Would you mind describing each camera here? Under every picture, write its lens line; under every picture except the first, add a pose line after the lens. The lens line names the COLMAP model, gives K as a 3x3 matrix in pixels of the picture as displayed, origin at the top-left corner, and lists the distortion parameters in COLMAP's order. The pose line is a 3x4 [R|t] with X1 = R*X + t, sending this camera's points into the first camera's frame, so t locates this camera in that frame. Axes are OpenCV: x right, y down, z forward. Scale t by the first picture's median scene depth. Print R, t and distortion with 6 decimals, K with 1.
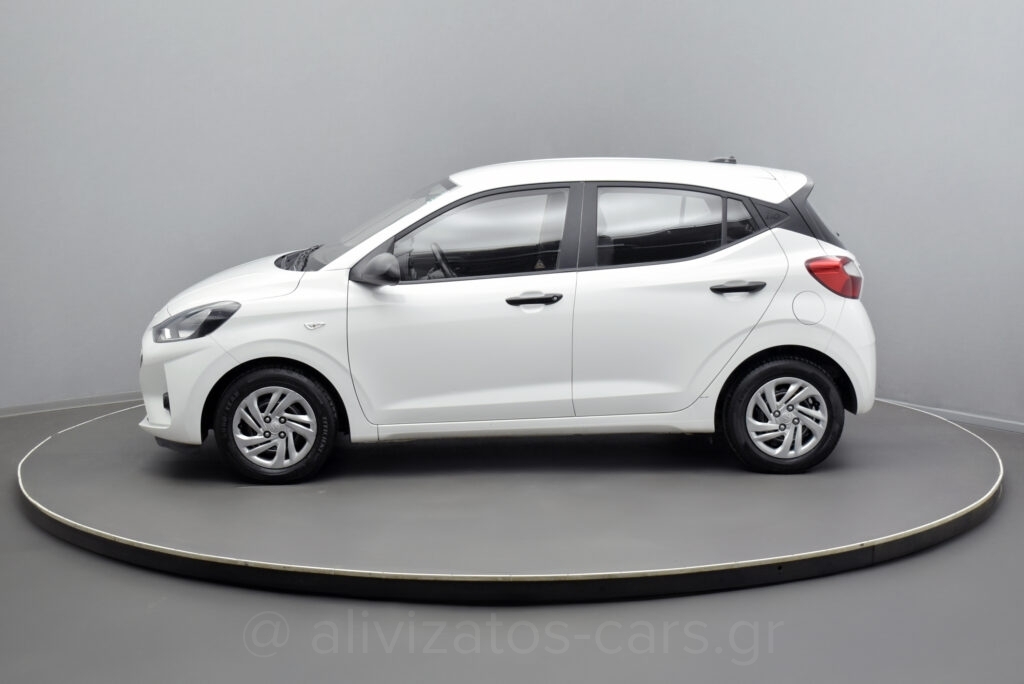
lens RADIAL K [[1692.7, 0, 516.5], [0, 1692.7, 339.6], [0, 0, 1]] dist [-0.067735, 0.000000]
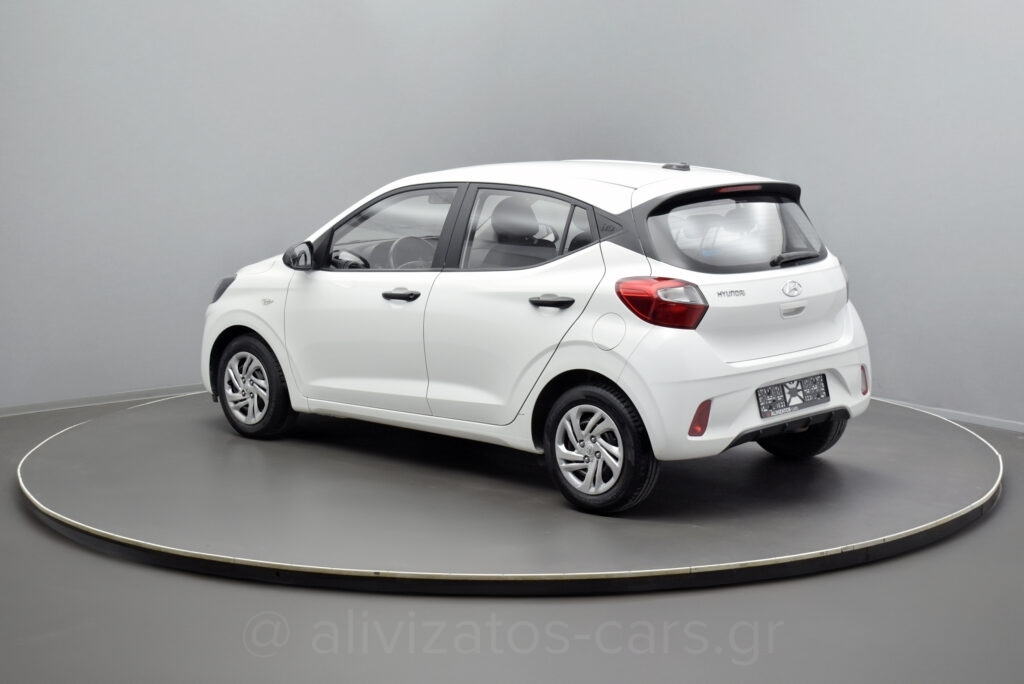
lens RADIAL K [[1692.7, 0, 513.9], [0, 1692.7, 338.5], [0, 0, 1]] dist [-0.067735, 0.000000]
pose [[0.683293, 0.104102, -0.722685, 0.785388], [-0.101701, 0.993705, 0.046984, -0.051949], [0.723027, 0.041394, 0.689579, 0.339540]]
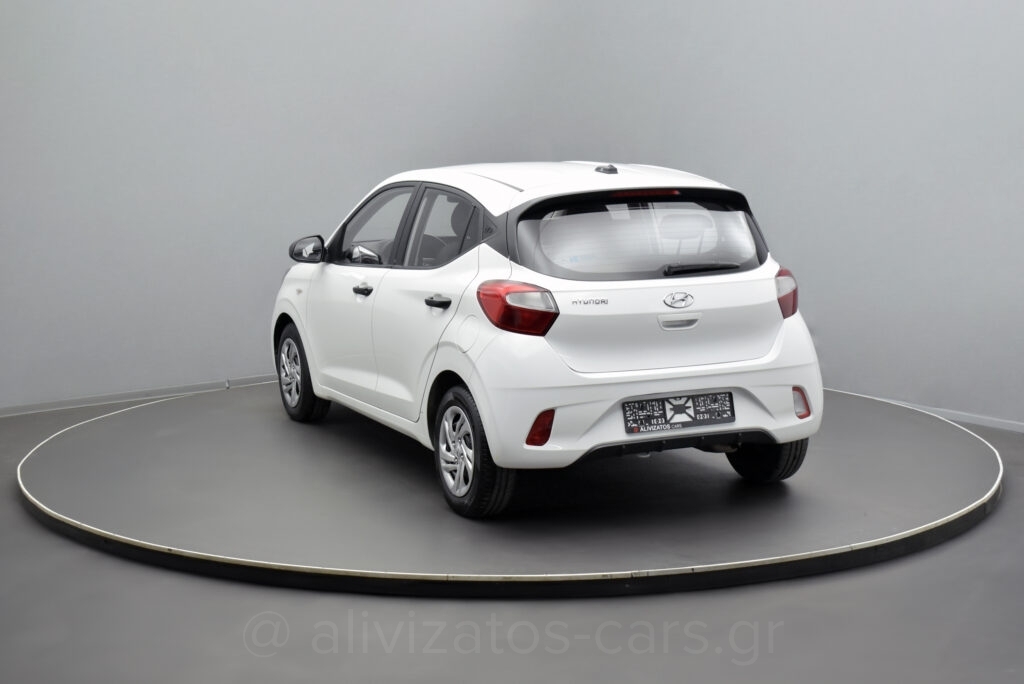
lens RADIAL K [[1692.7, 0, 503.9], [0, 1692.7, 341.5], [0, 0, 1]] dist [-0.067735, 0.000000]
pose [[0.361741, 0.136051, -0.922298, 1.001562], [-0.130134, 0.986978, 0.094552, -0.101492], [0.923151, 0.085819, 0.374735, 0.677321]]
